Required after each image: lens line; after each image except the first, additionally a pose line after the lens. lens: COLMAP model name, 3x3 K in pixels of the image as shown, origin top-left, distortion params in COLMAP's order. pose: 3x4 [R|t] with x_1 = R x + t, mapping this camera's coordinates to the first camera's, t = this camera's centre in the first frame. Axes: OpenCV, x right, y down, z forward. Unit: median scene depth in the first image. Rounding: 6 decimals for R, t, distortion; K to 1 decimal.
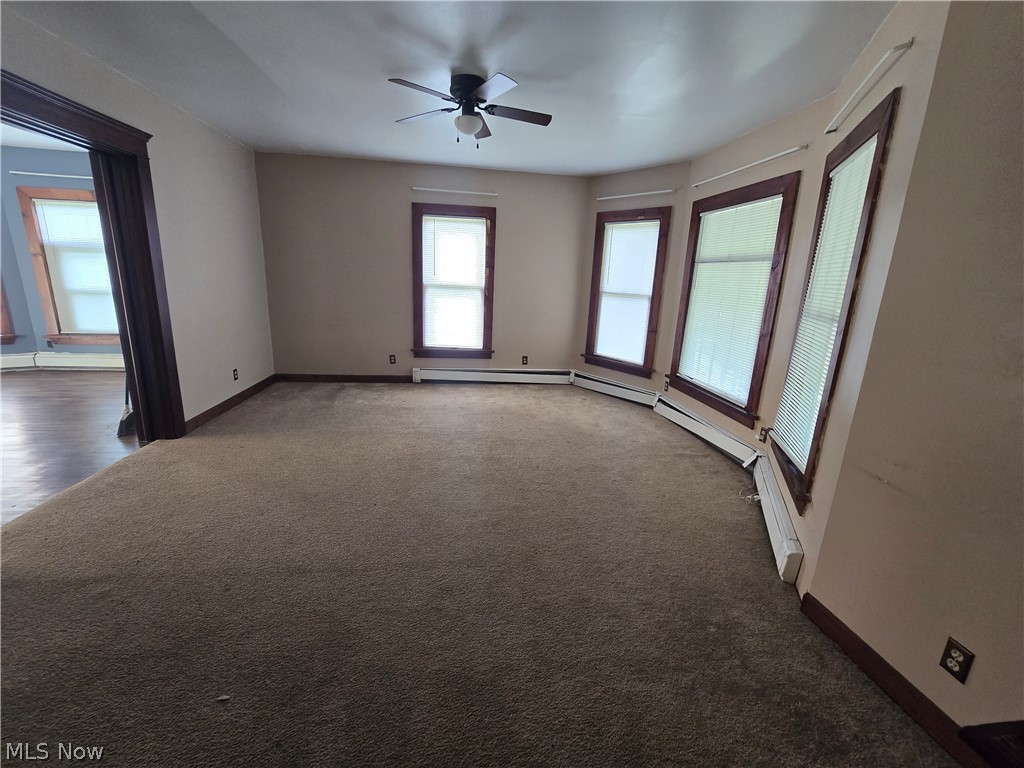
lens RADIAL K [[417.9, 0, 515.9], [0, 417.9, 382.9], [0, 0, 1]] dist [-0.009822, 0.000105]
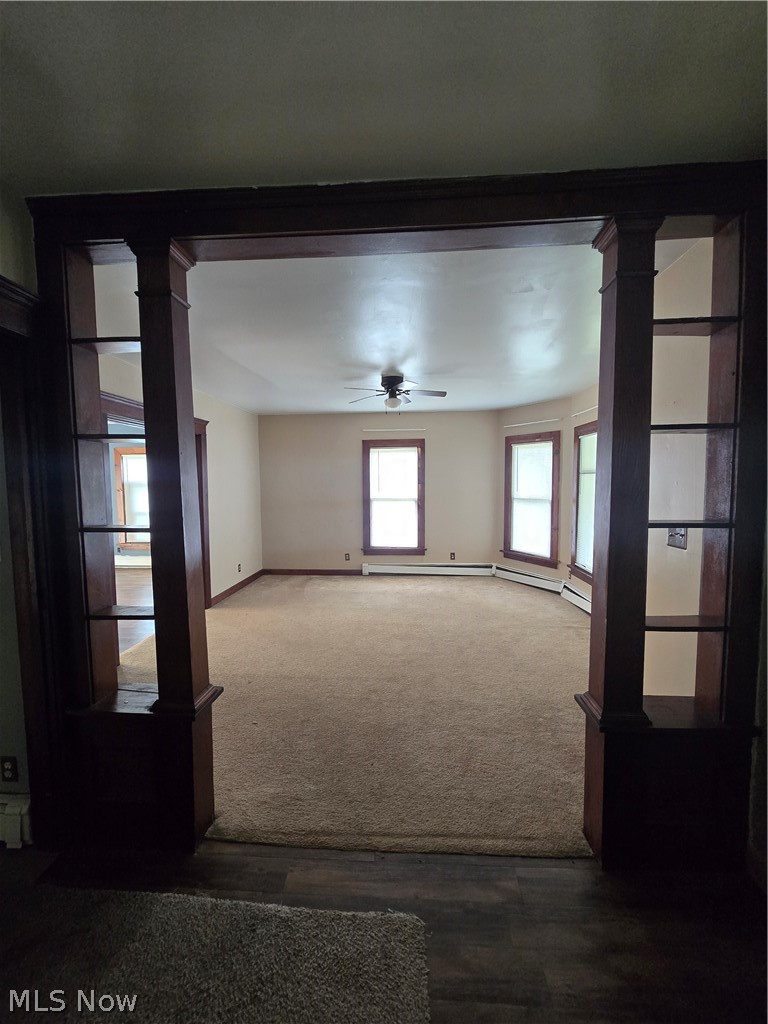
lens RADIAL K [[417.9, 0, 384.9], [0, 417.9, 513.7], [0, 0, 1]] dist [-0.009822, 0.000105]
pose [[0.978894, -0.036912, -0.201006, 0.089712], [0.001459, 0.984791, -0.173738, 0.040462], [0.204362, 0.169778, 0.964060, -0.262453]]
